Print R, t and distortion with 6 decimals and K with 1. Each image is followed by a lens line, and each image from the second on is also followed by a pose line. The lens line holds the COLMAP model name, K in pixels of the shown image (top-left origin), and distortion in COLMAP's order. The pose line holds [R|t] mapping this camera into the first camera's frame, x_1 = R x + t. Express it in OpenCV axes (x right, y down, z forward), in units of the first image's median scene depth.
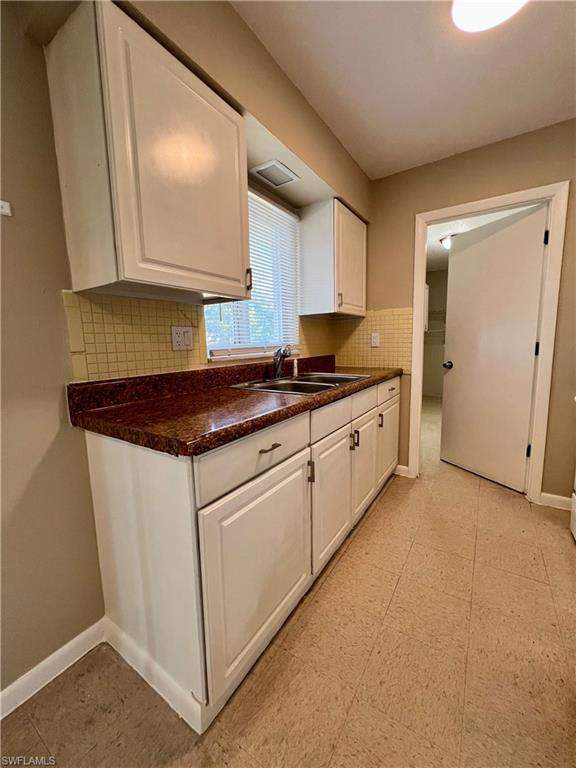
lens RADIAL K [[309.4, 0, 288.4], [0, 309.4, 383.0], [0, 0, 1]] dist [-0.002952, 0.000658]
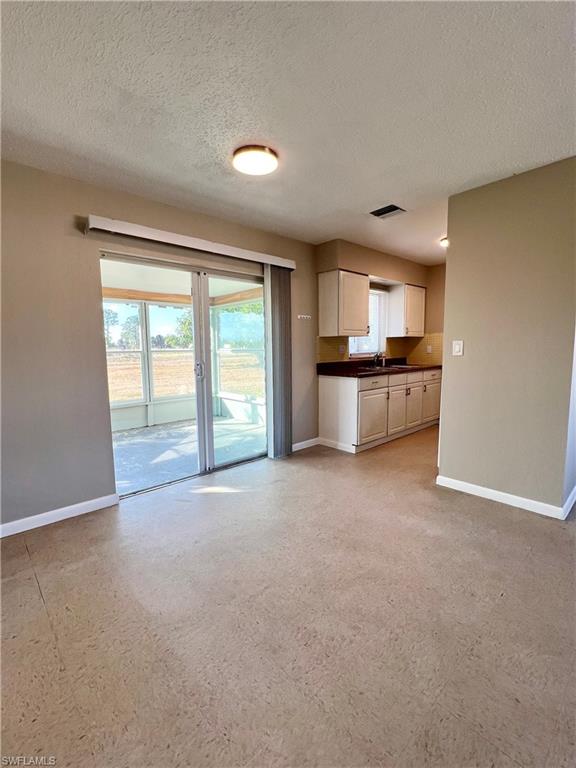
lens RADIAL K [[345.3, 0, 289.4], [0, 345.3, 383.4], [0, 0, 1]] dist [-0.001571, 0.000297]
pose [[0.970575, 0.035047, -0.238234, -0.046767], [-0.040855, 0.998975, -0.019483, 0.215046], [0.237307, 0.028643, 0.971012, -1.893811]]
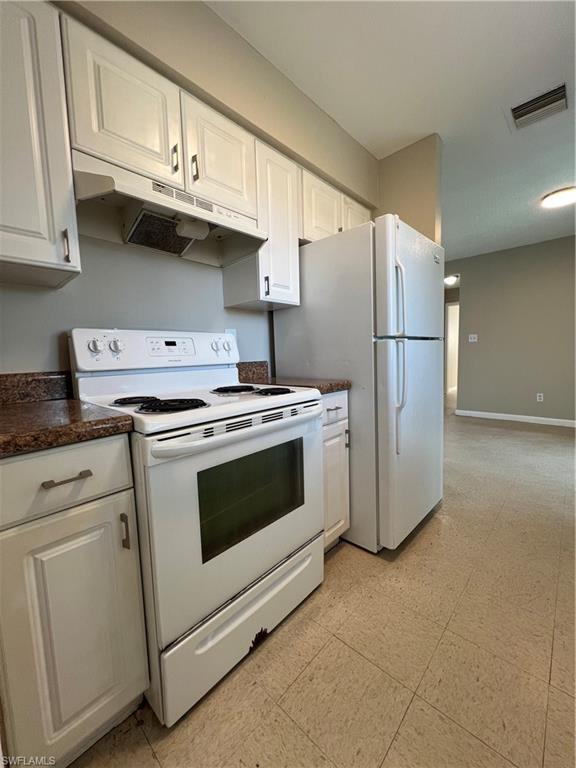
lens RADIAL K [[309.4, 0, 288.4], [0, 309.4, 383.0], [0, 0, 1]] dist [-0.002952, 0.000658]
pose [[-0.983498, 0.034053, 0.177685, 0.699510], [0.073048, 0.973256, 0.217800, -0.144780], [-0.165516, 0.227185, -0.959683, 1.439002]]
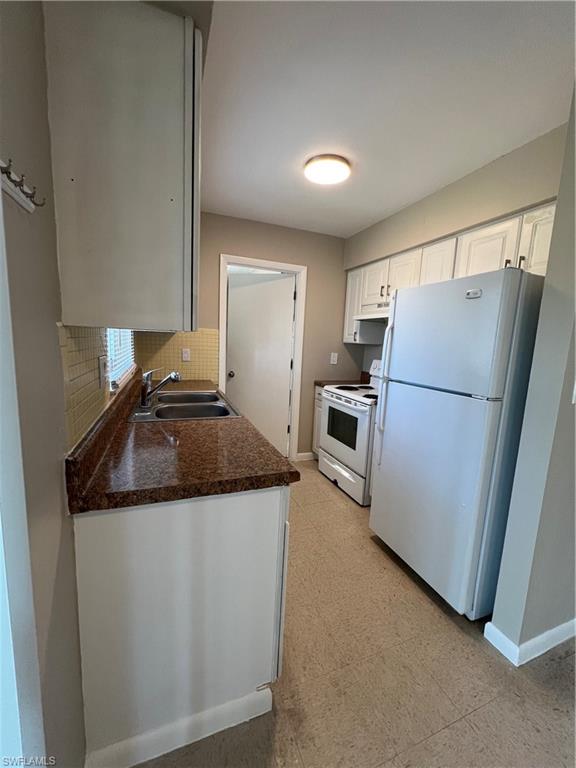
lens RADIAL K [[309.4, 0, 288.4], [0, 309.4, 383.0], [0, 0, 1]] dist [-0.002952, 0.000658]
pose [[0.578949, -0.065544, 0.812725, -0.643809], [0.050737, 0.997728, 0.044322, -0.112032], [-0.813784, 0.015575, 0.580959, 0.120168]]
